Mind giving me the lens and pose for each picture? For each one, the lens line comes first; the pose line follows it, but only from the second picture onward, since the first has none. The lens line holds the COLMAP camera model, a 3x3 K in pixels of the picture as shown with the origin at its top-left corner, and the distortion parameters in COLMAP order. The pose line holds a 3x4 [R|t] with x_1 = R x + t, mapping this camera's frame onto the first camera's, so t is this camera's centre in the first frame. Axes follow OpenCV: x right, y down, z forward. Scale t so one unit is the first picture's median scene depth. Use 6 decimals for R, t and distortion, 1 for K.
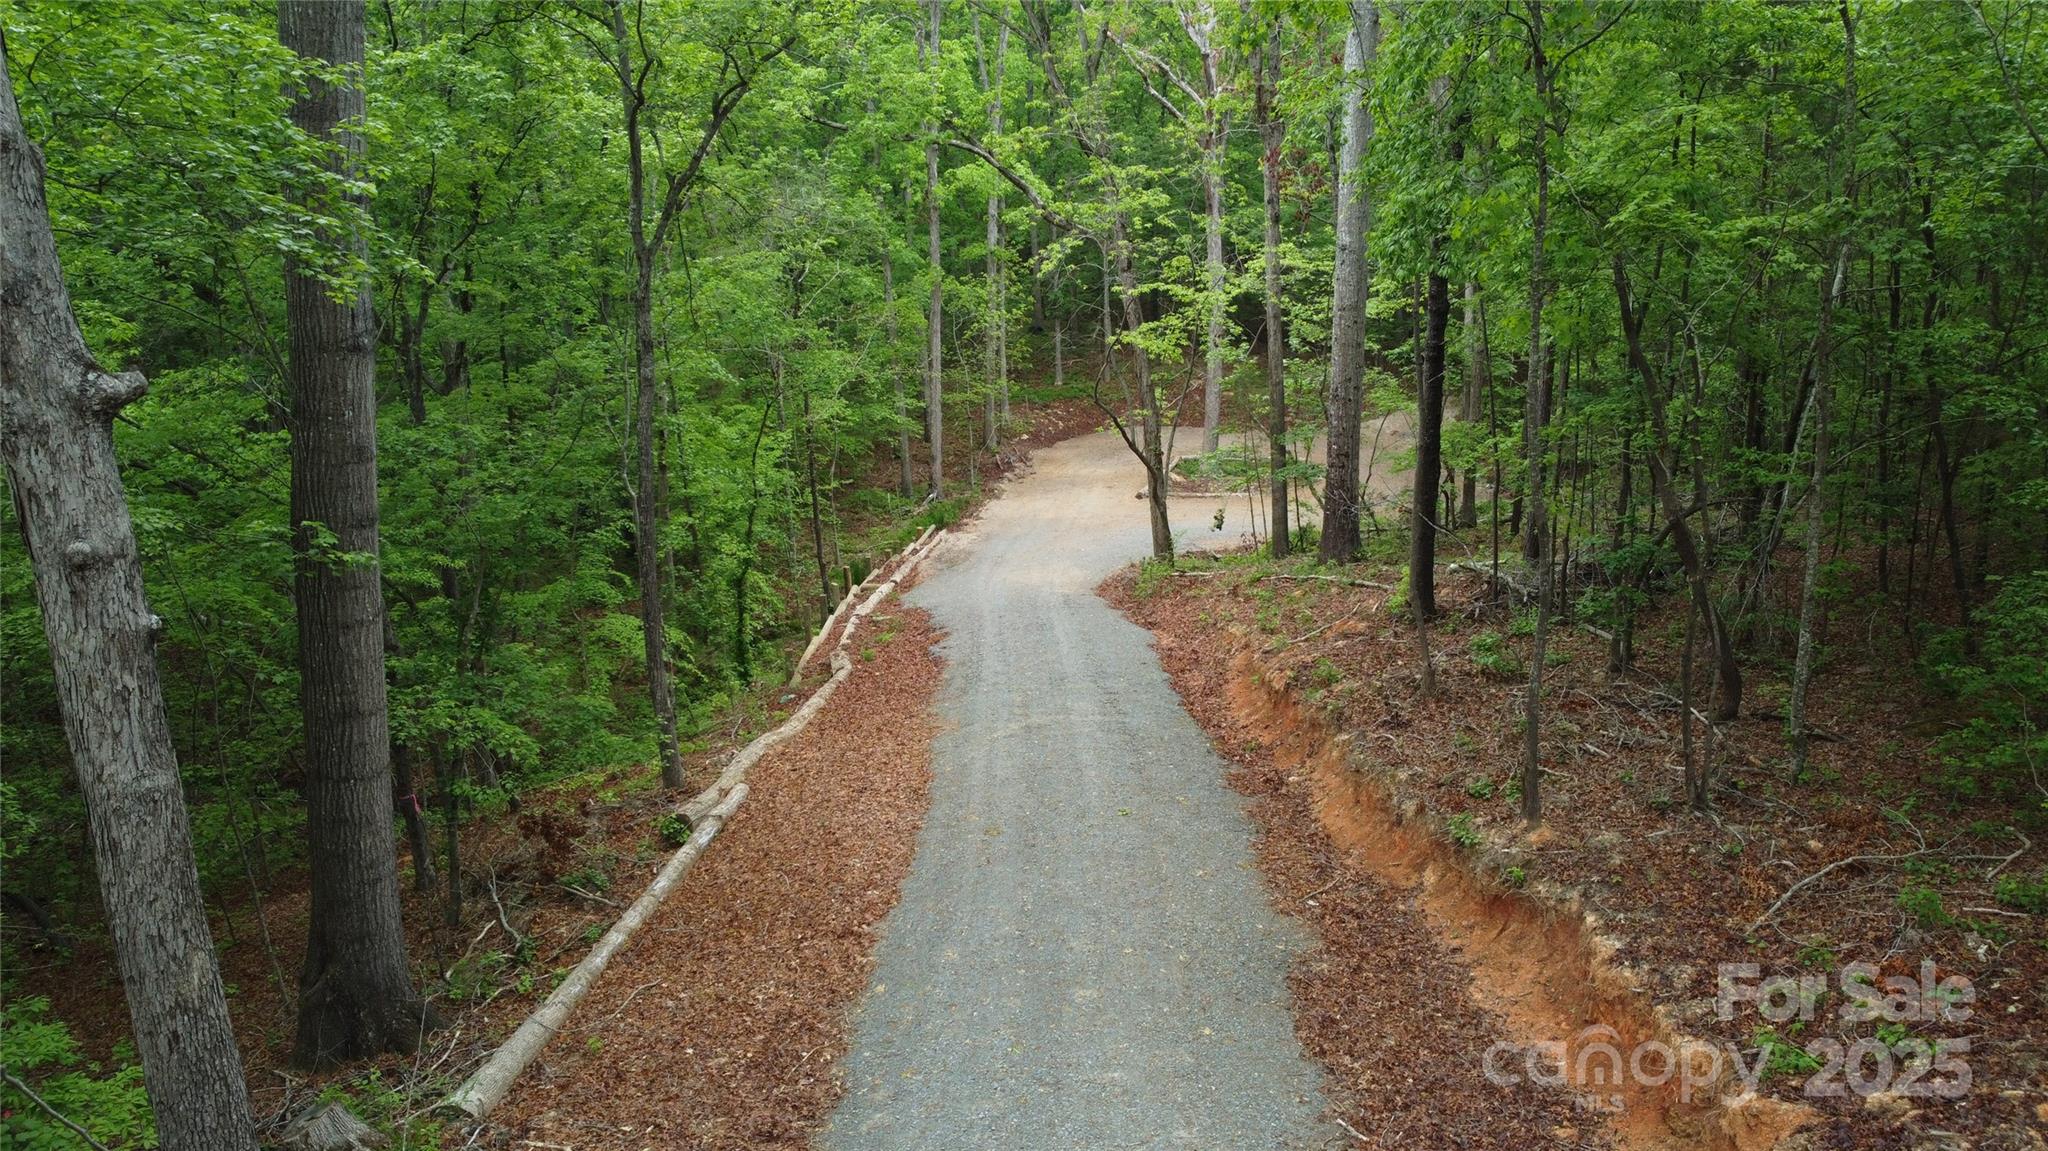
lens RADIAL K [[1548.0, 0, 1027.3], [0, 1548.0, 570.6], [0, 0, 1]] dist [-0.008451, 0.001328]
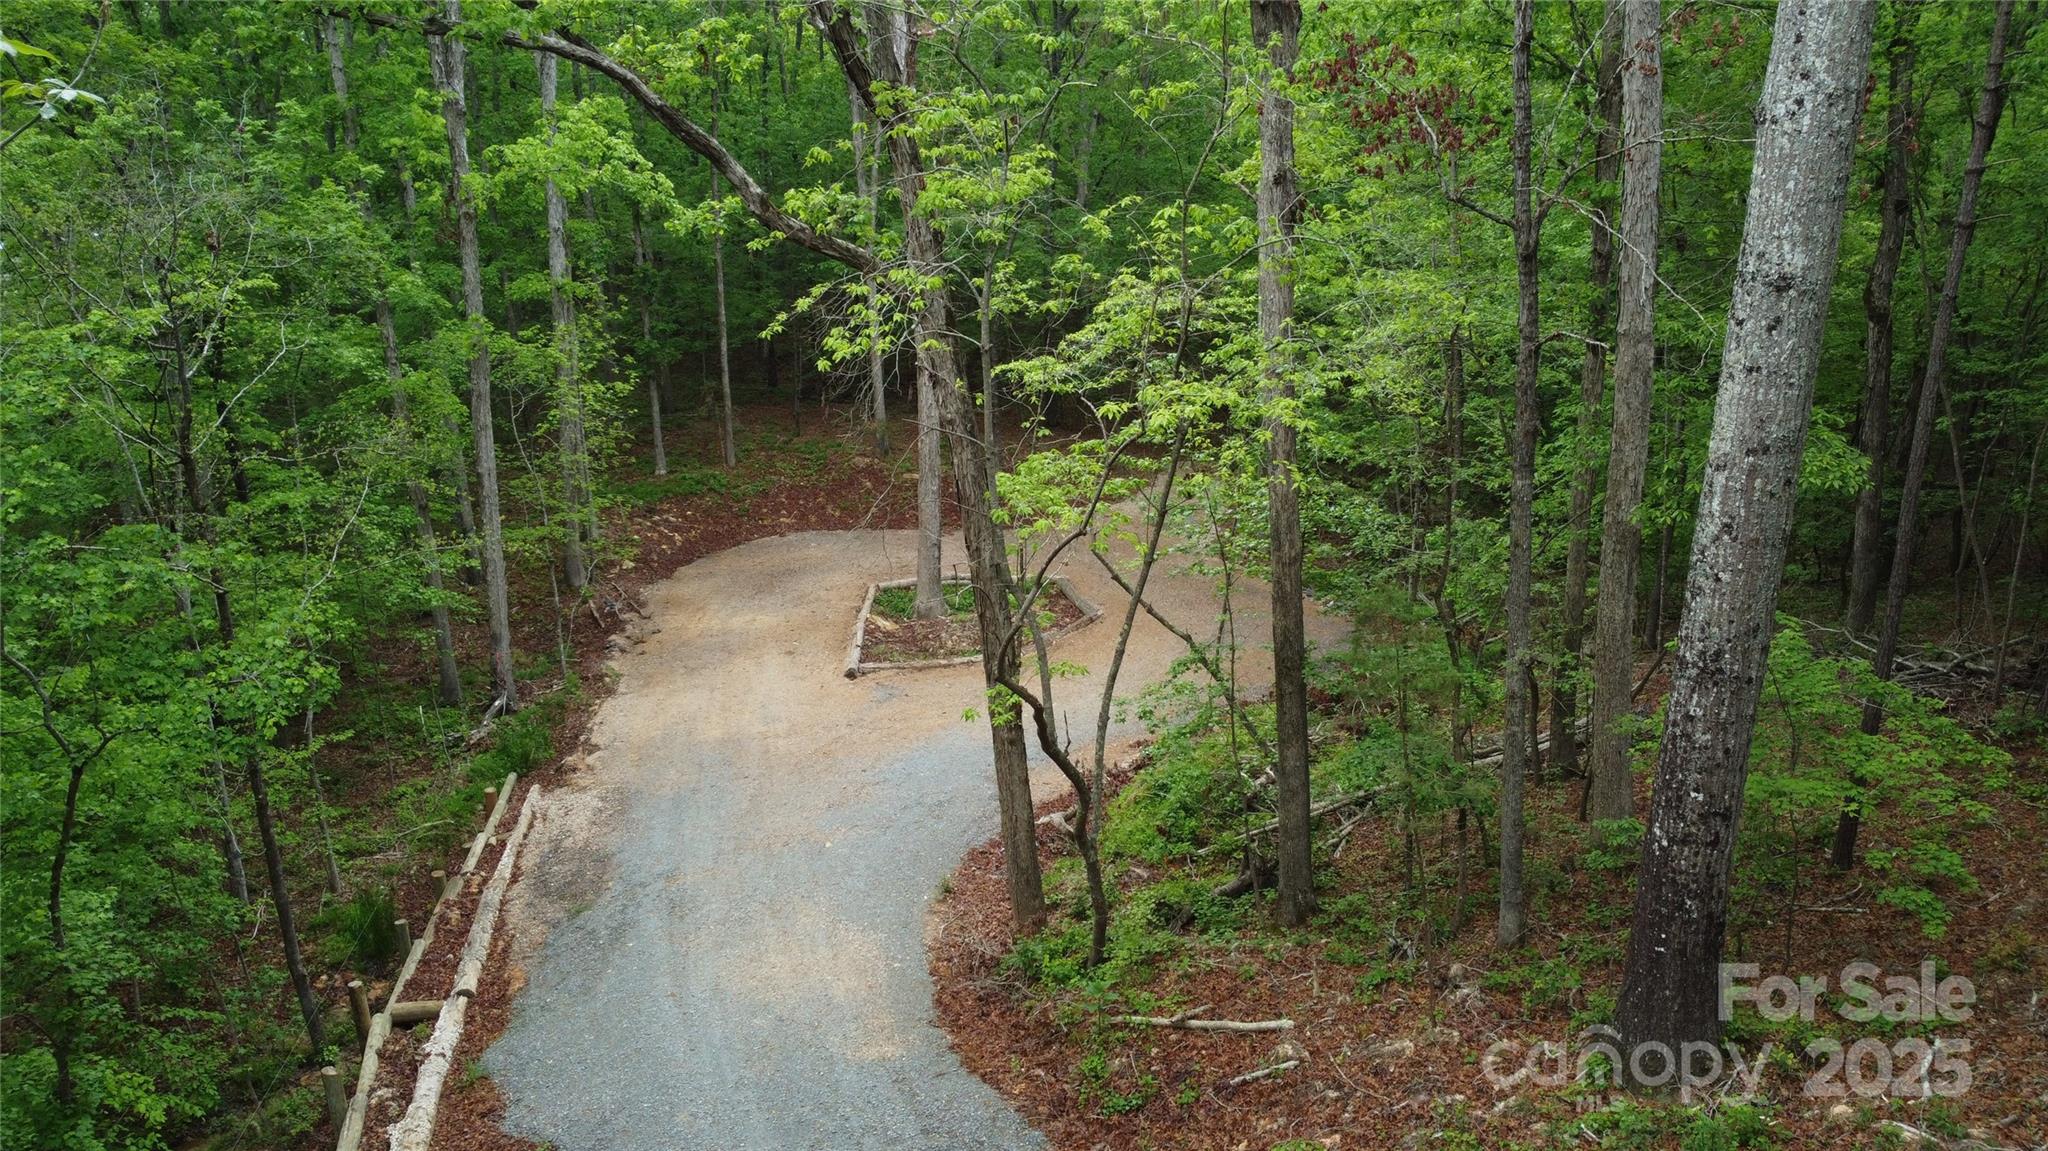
lens RADIAL K [[1548.0, 0, 1017.2], [0, 1548.0, 575.0], [0, 0, 1]] dist [-0.008451, 0.001328]
pose [[0.954731, -0.078564, 0.286907, -0.040980], [0.080742, 0.996726, 0.004251, -0.089167], [-0.286302, 0.019107, 0.957949, 0.402682]]
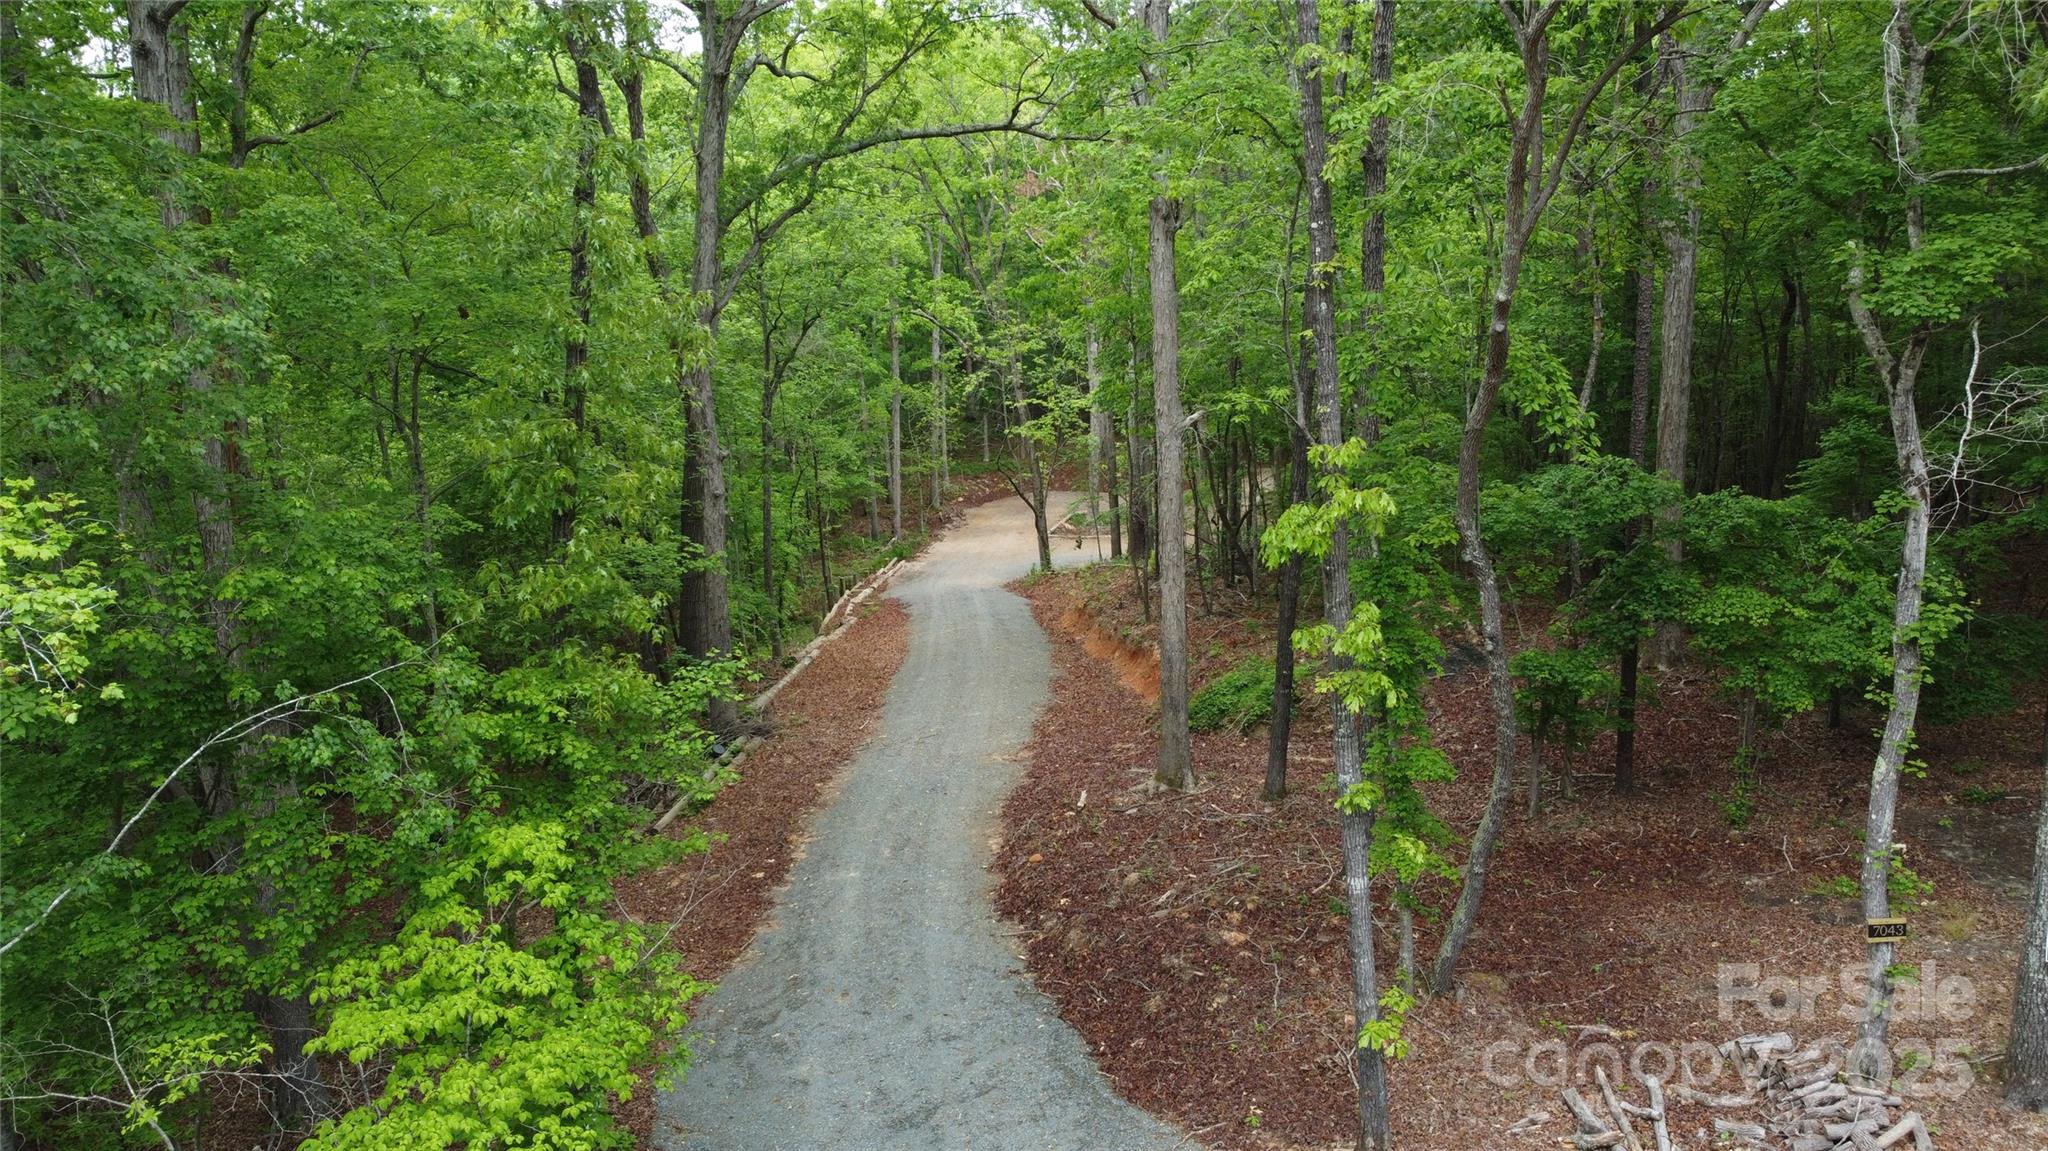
lens RADIAL K [[1548.0, 0, 1021.7], [0, 1548.0, 573.9], [0, 0, 1]] dist [-0.008451, 0.001328]
pose [[0.999458, -0.006033, 0.032361, 0.009326], [0.007620, 0.998761, -0.049169, 0.056879], [-0.032025, 0.049389, 0.998266, -0.433785]]
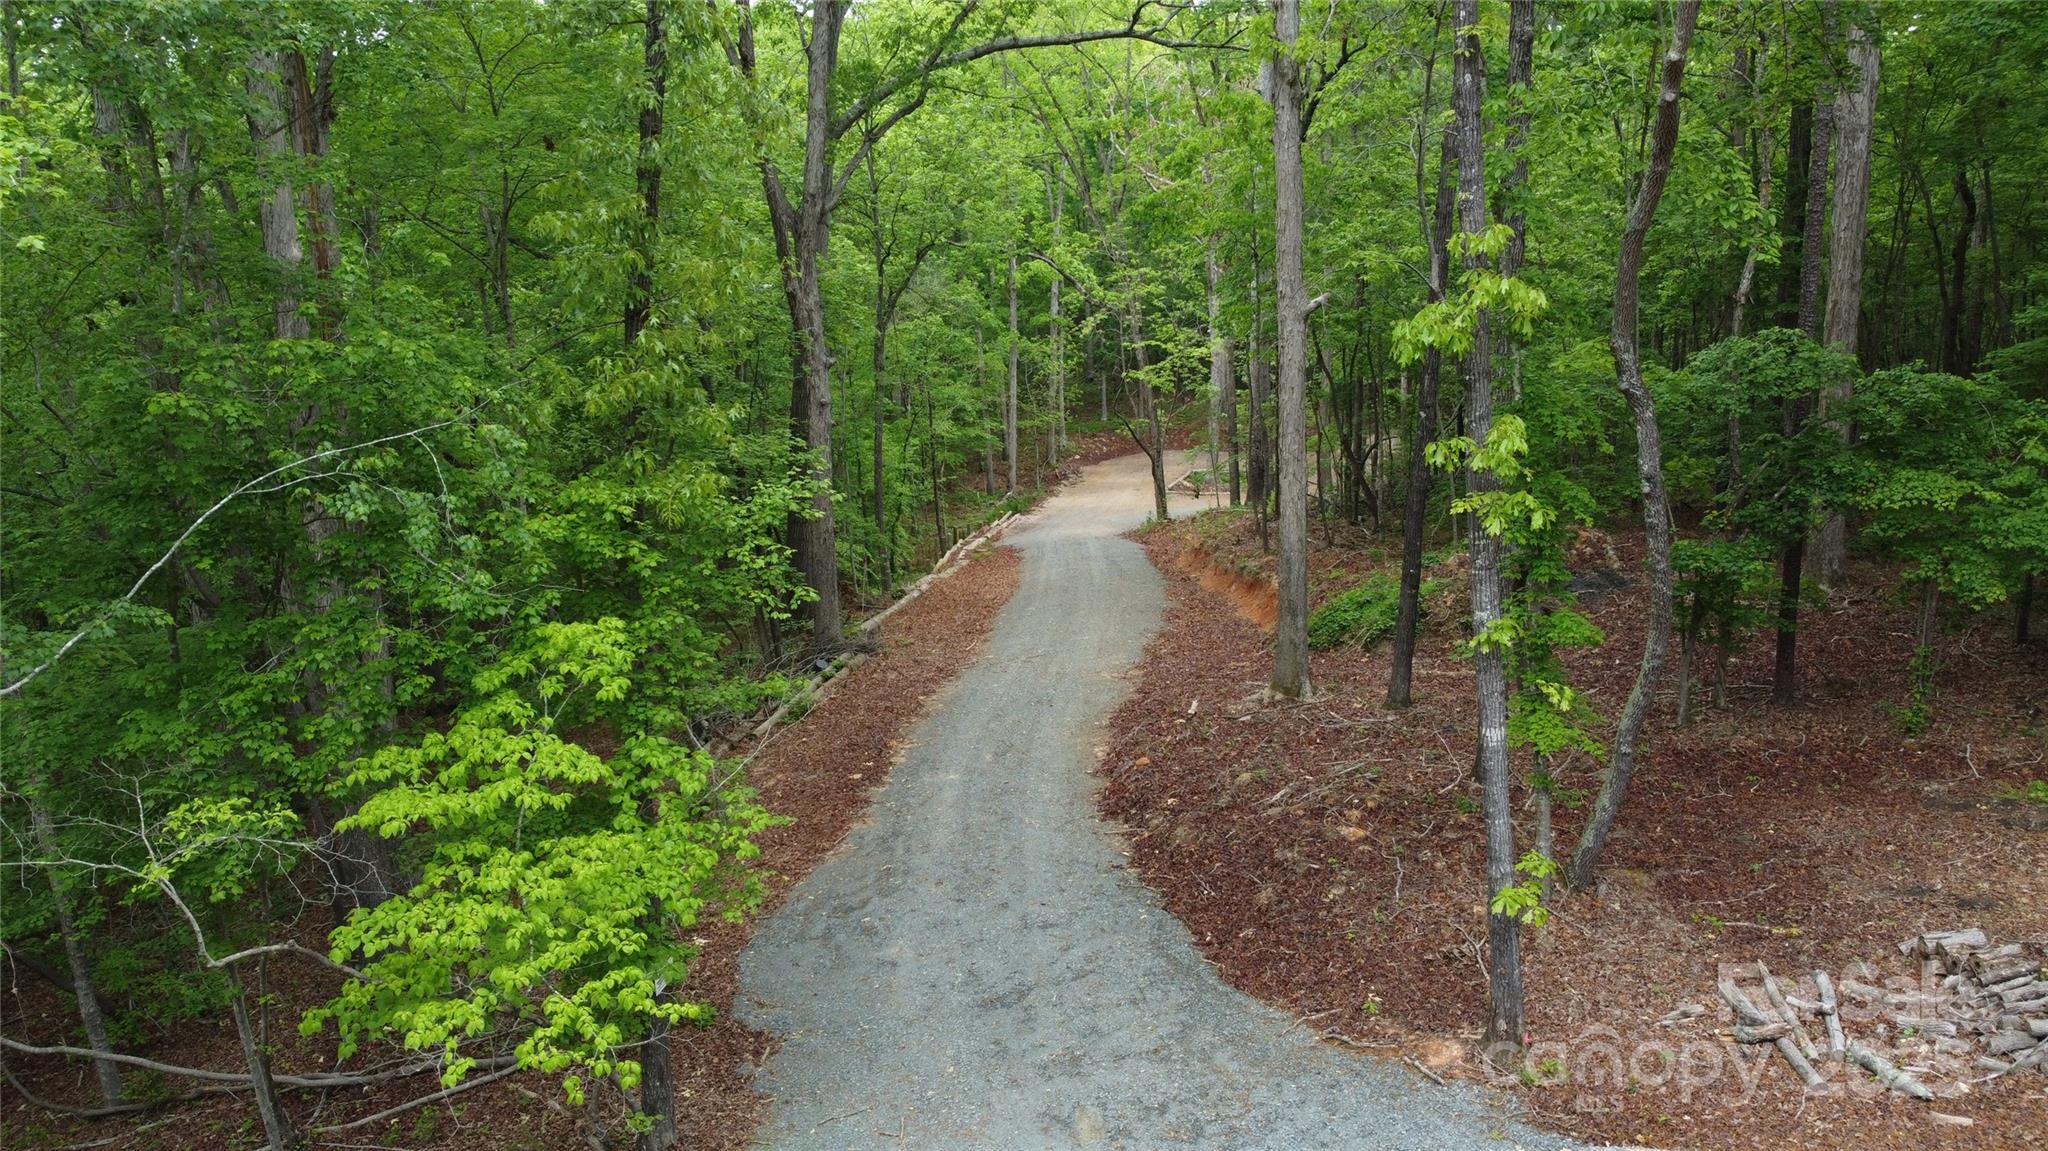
lens RADIAL K [[1548.0, 0, 1021.0], [0, 1548.0, 574.0], [0, 0, 1]] dist [-0.008451, 0.001328]
pose [[0.998980, 0.008859, -0.044270, 0.012098], [-0.010499, 0.999262, -0.036959, 0.080185], [0.043909, 0.037386, 0.998336, -0.413371]]
